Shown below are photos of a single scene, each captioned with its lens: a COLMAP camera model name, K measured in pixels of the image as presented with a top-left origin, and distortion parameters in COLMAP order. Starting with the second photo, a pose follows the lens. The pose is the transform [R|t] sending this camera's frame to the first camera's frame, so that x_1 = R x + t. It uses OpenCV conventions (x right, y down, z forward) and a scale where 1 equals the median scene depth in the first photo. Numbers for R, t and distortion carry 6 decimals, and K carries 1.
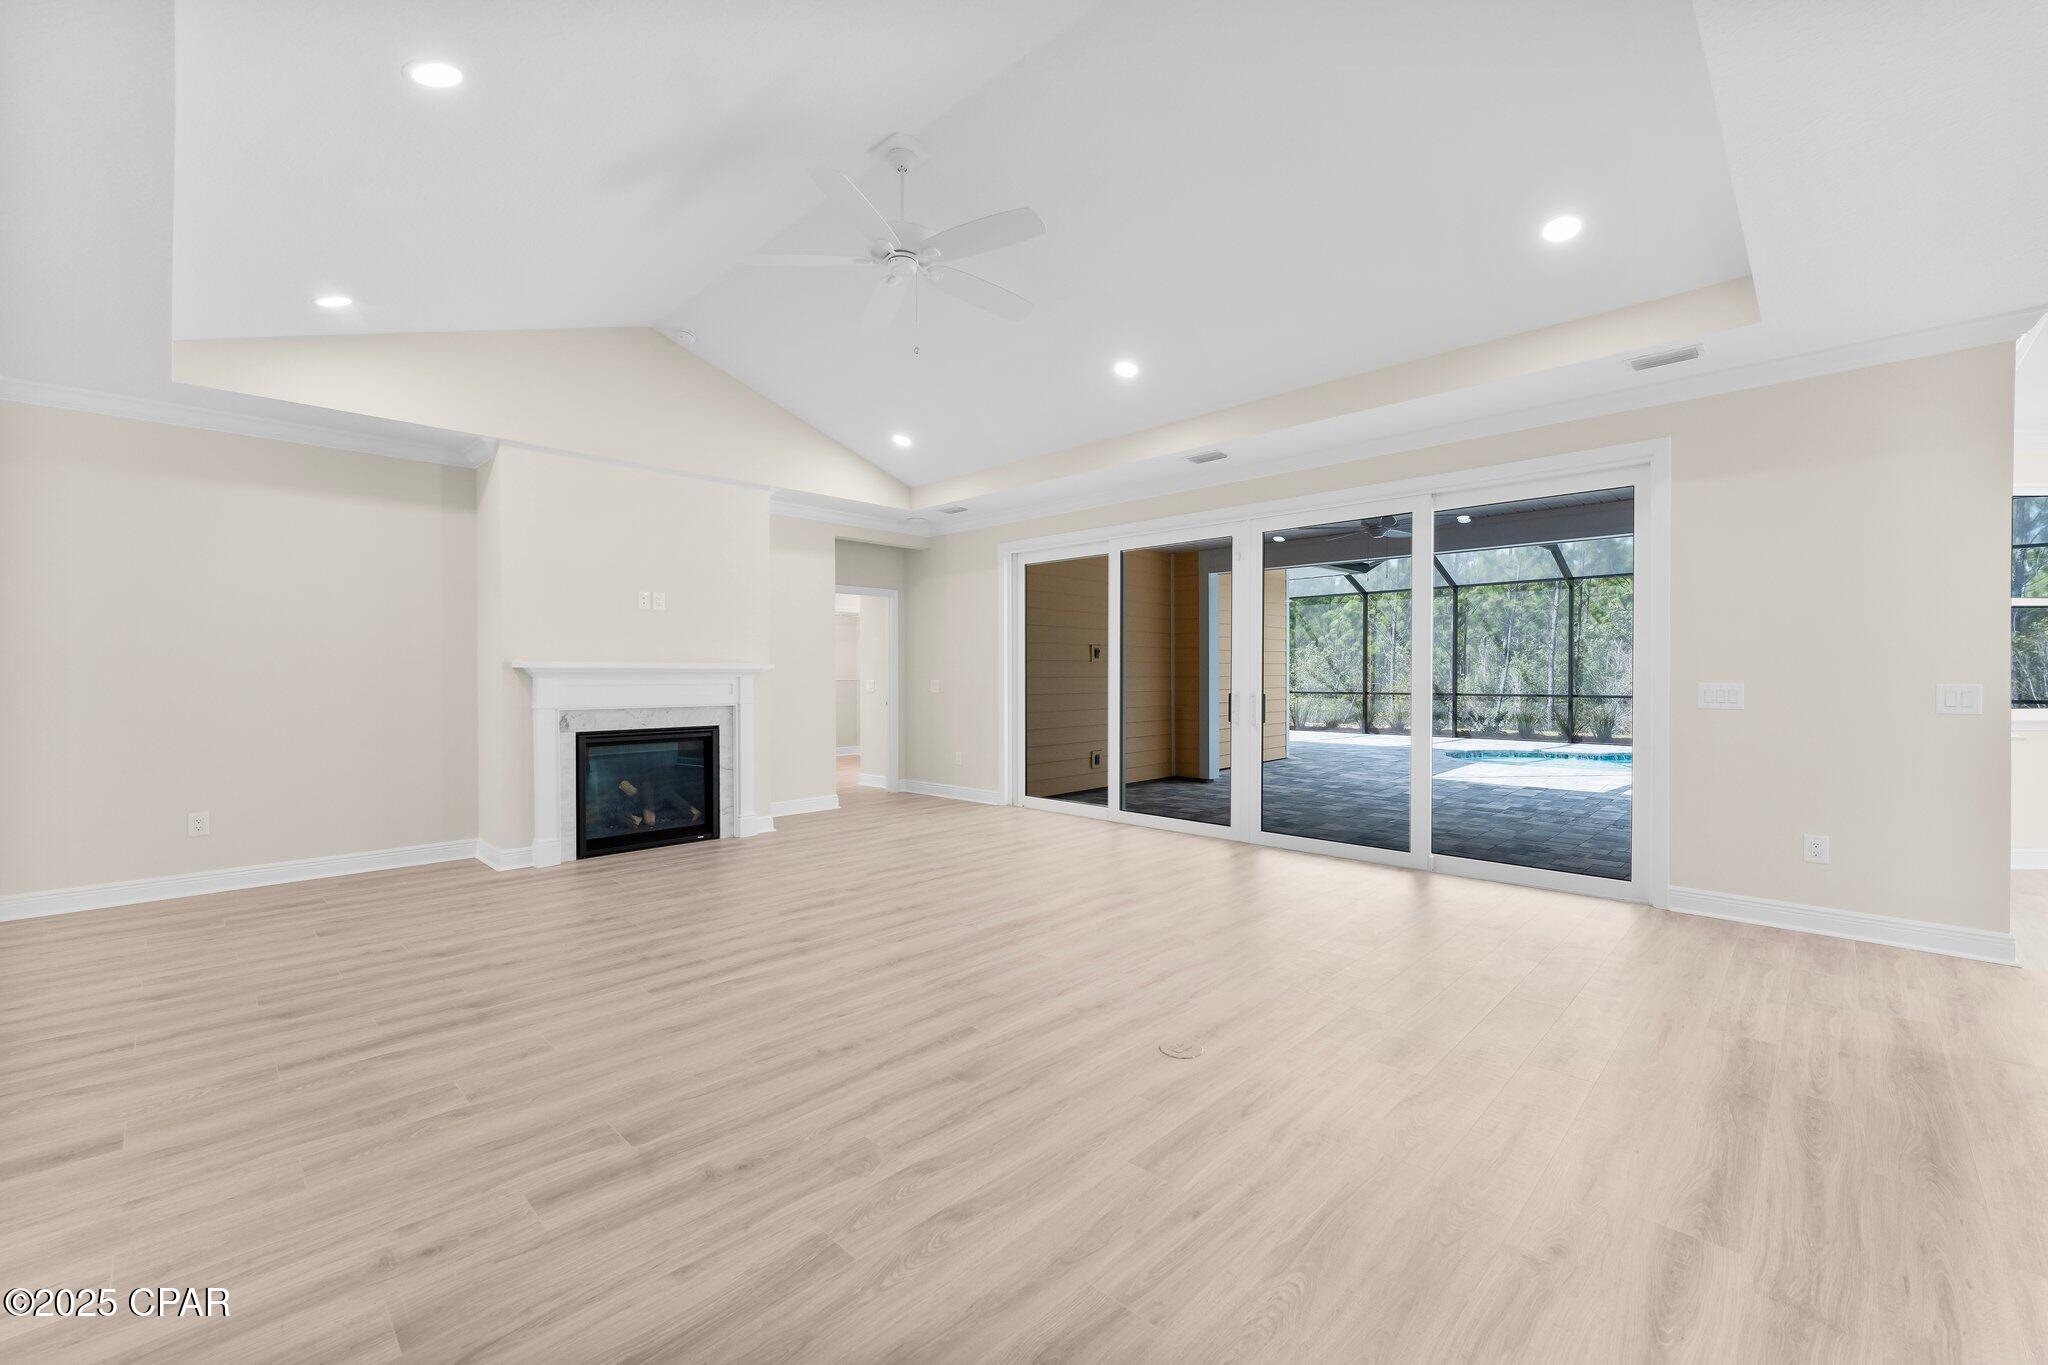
lens RADIAL K [[828.6, 0, 1011.0], [0, 828.6, 693.8], [0, 0, 1]] dist [0.000820, 0.000678]
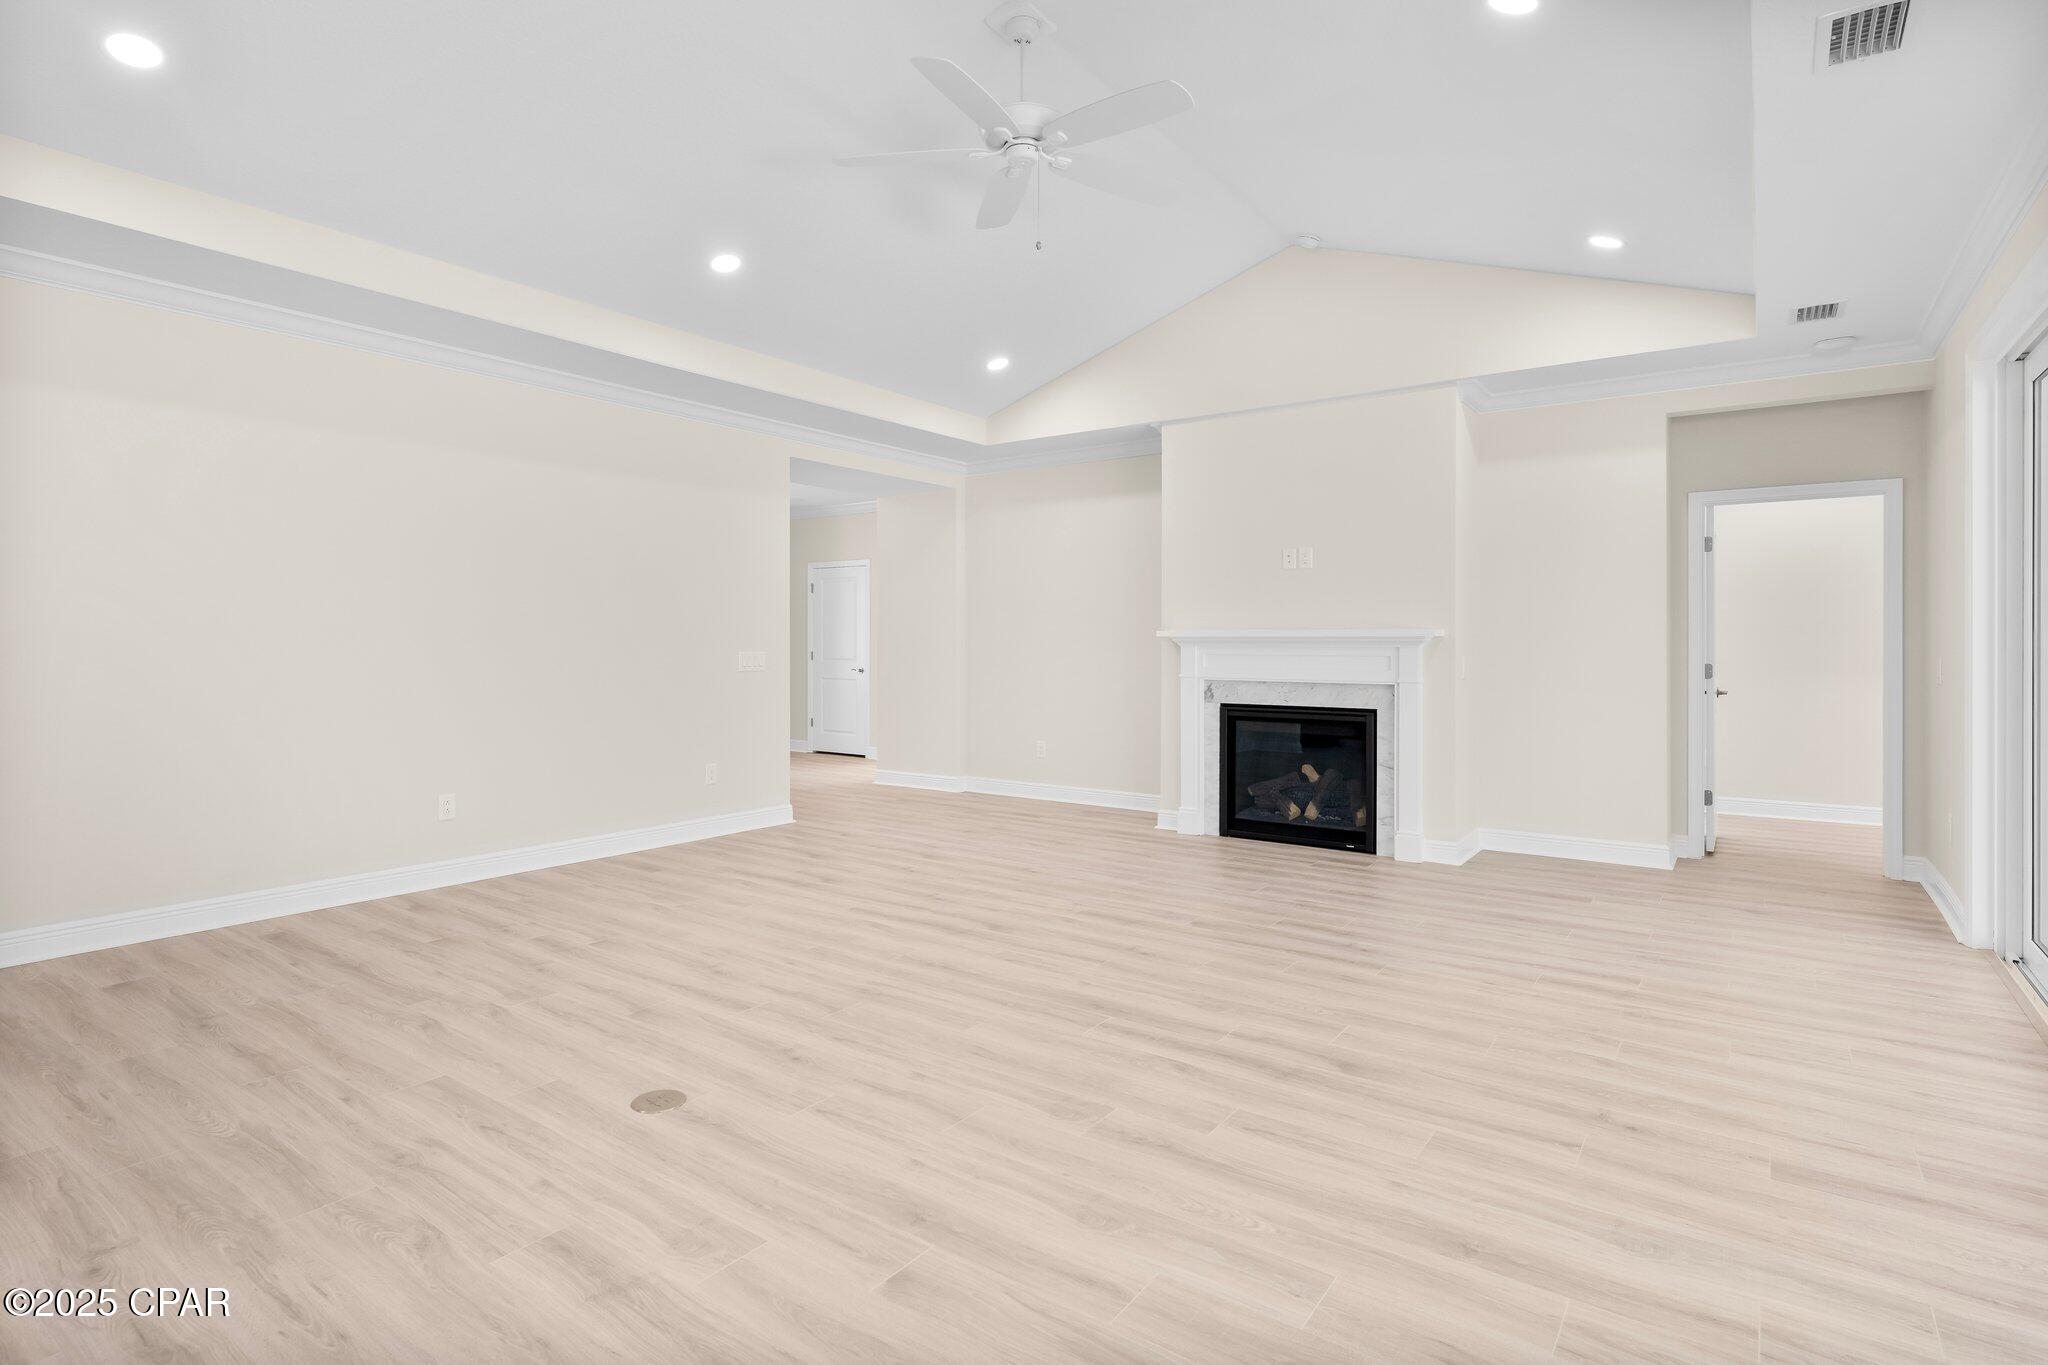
lens RADIAL K [[1031.3, 0, 1019.0], [0, 1031.3, 671.1], [0, 0, 1]] dist [0.001798, -0.001430]
pose [[0.156037, 0.029622, -0.987307, 0.874715], [-0.026517, 0.999316, 0.025791, -0.022090], [0.987395, 0.022156, 0.156716, 0.824823]]
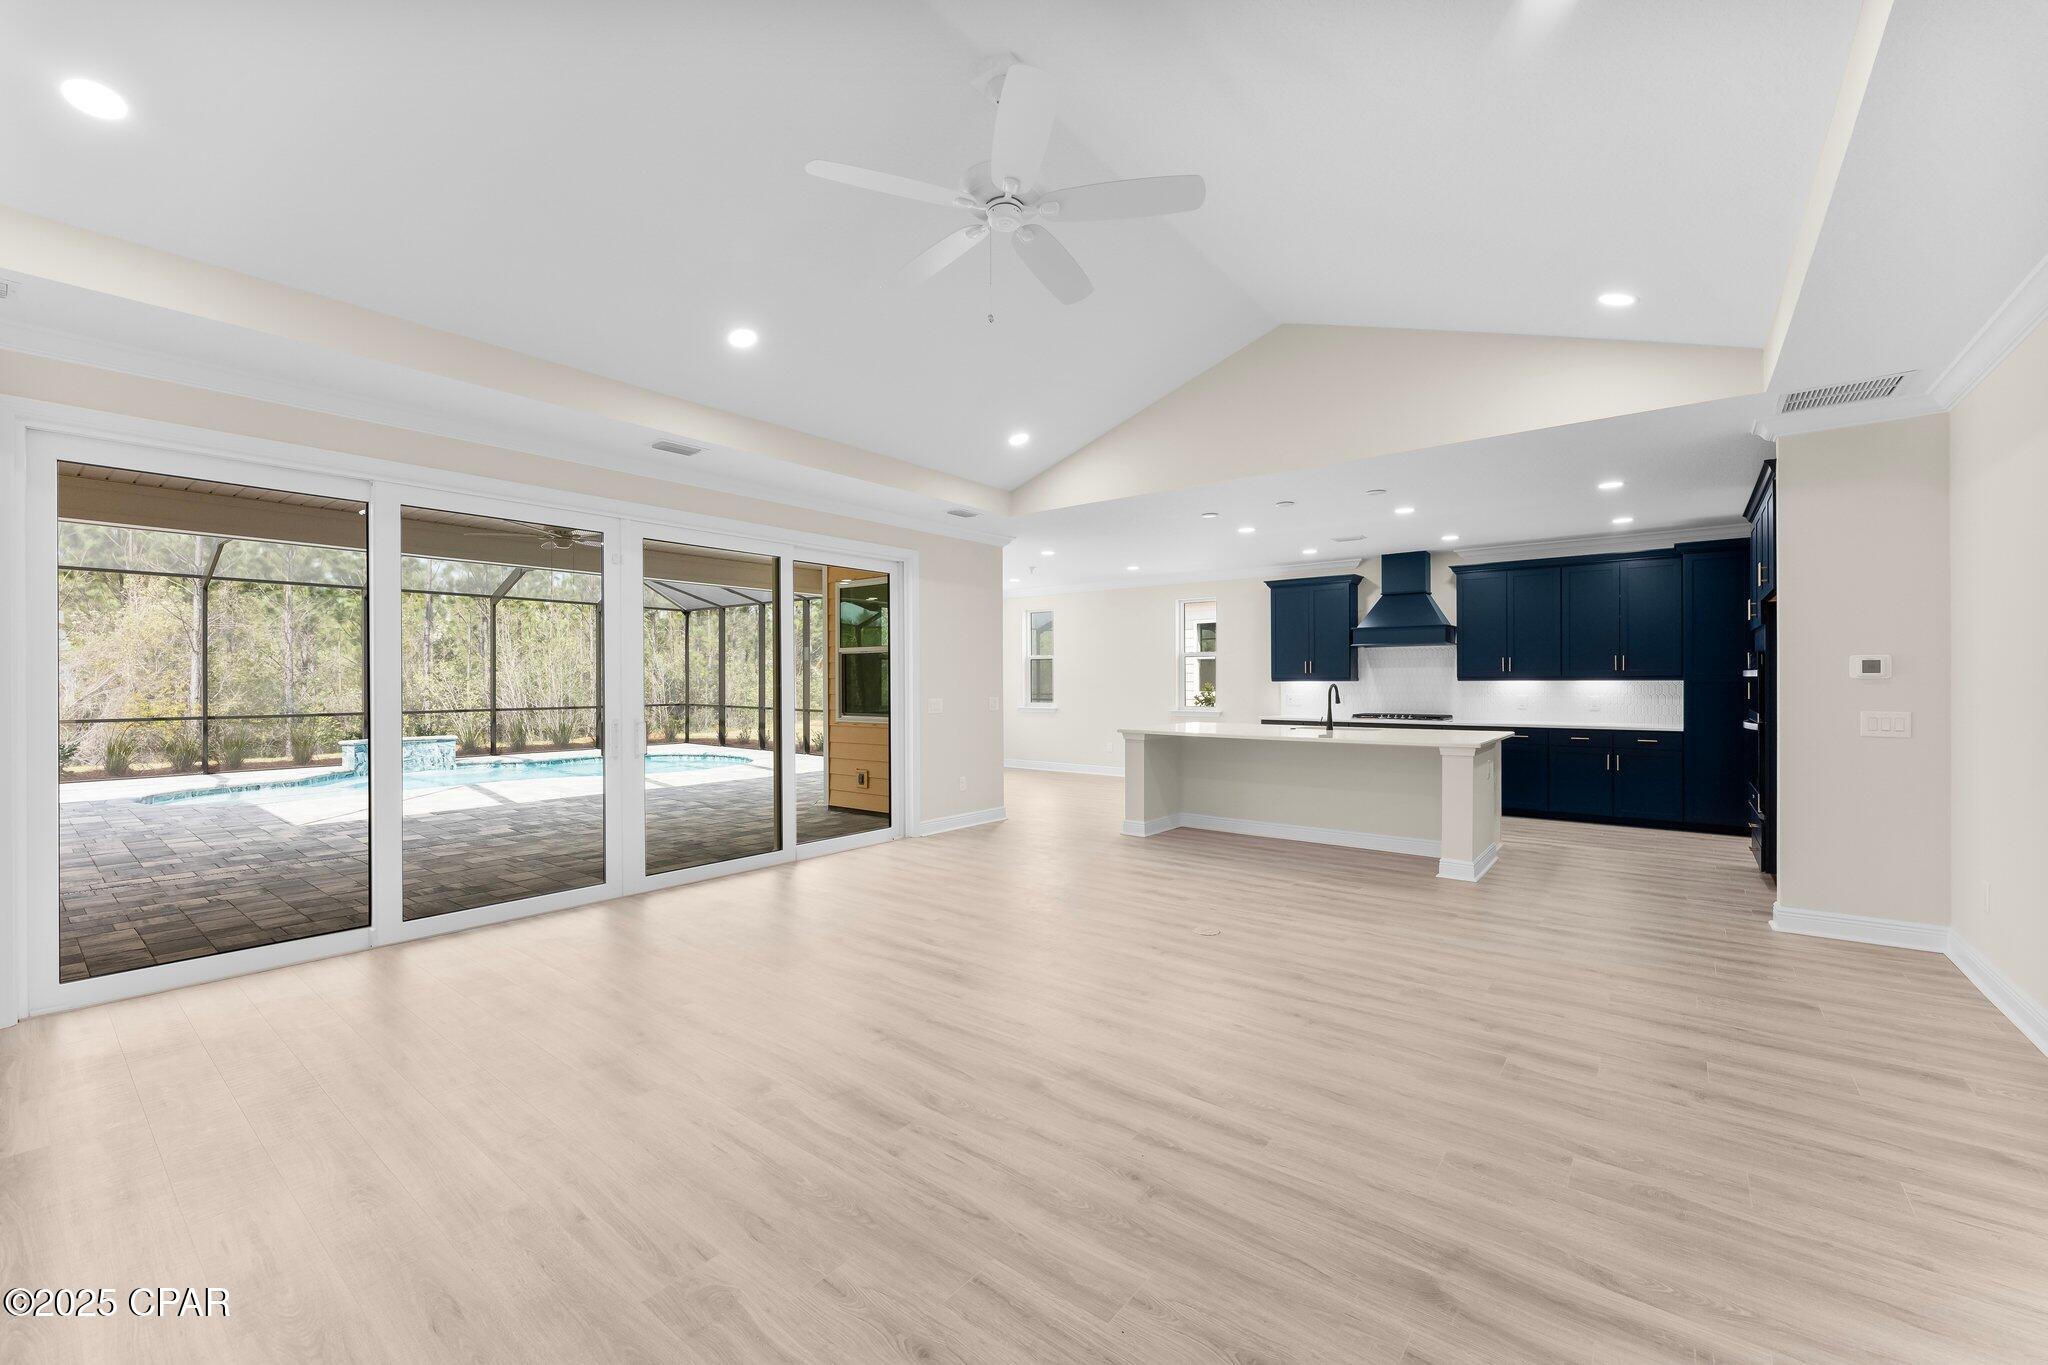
lens RADIAL K [[828.6, 0, 1023.7], [0, 828.6, 676.6], [0, 0, 1]] dist [0.000820, 0.000678]
pose [[-0.114354, 0.007342, 0.993413, -0.948977], [0.026604, 0.999637, -0.004325, -0.048595], [-0.993084, 0.025934, -0.114508, 1.064401]]
